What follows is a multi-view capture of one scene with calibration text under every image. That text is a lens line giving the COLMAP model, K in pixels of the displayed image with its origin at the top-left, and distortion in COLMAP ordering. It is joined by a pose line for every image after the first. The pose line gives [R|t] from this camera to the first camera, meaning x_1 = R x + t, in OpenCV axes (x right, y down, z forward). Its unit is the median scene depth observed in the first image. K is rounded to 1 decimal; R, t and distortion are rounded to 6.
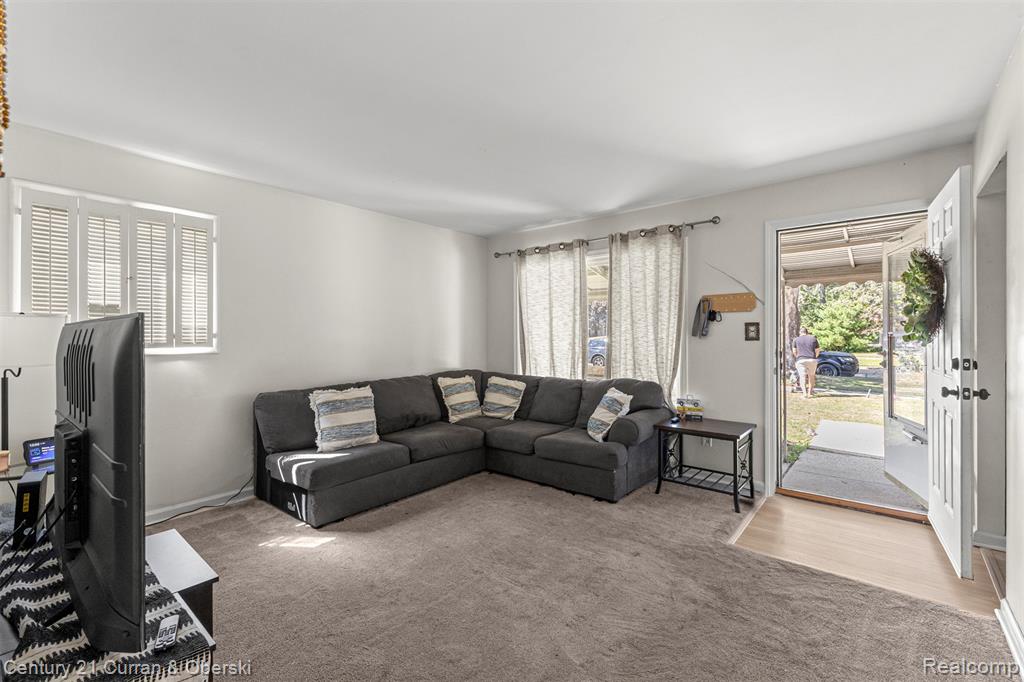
lens RADIAL K [[439.5, 0, 519.2], [0, 439.5, 327.5], [0, 0, 1]] dist [0.009341, -0.001338]
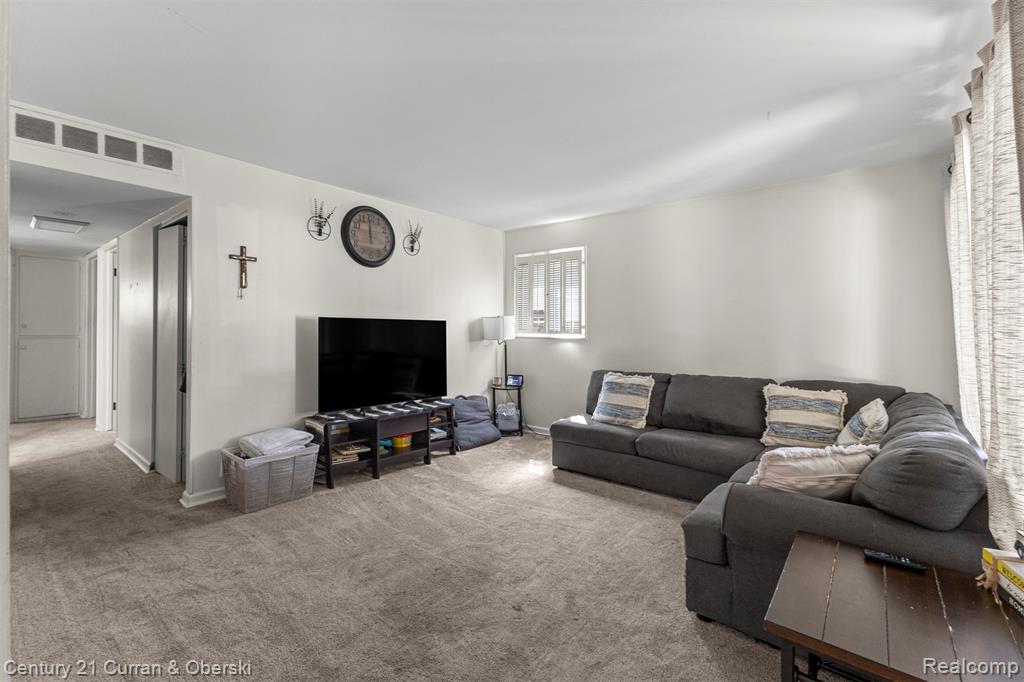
lens RADIAL K [[439.5, 0, 513.5], [0, 439.5, 321.8], [0, 0, 1]] dist [0.009341, -0.001338]
pose [[0.008902, -0.012631, -0.999881, 0.792592], [0.008212, 0.999887, -0.012558, 0.017647], [0.999927, -0.008099, 0.009005, 0.754394]]
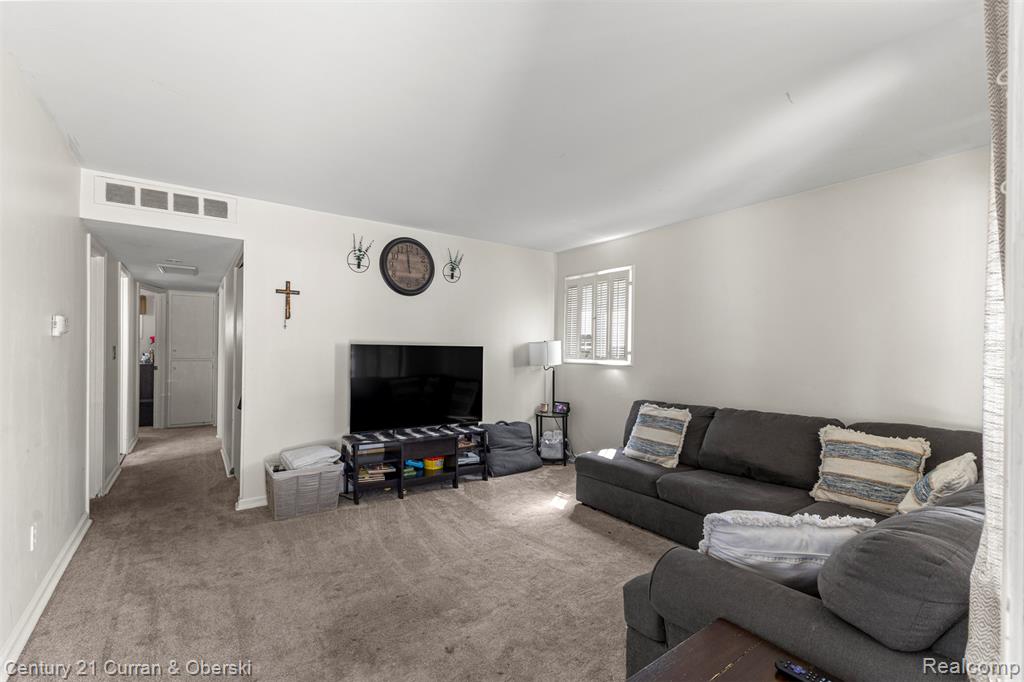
lens RADIAL K [[439.5, 0, 514.2], [0, 439.5, 348.1], [0, 0, 1]] dist [0.009341, -0.001338]
pose [[-0.244381, -0.001527, -0.969678, 0.729722], [0.007635, 0.999965, -0.003499, 0.005711], [0.969649, -0.008258, -0.244360, 0.990602]]
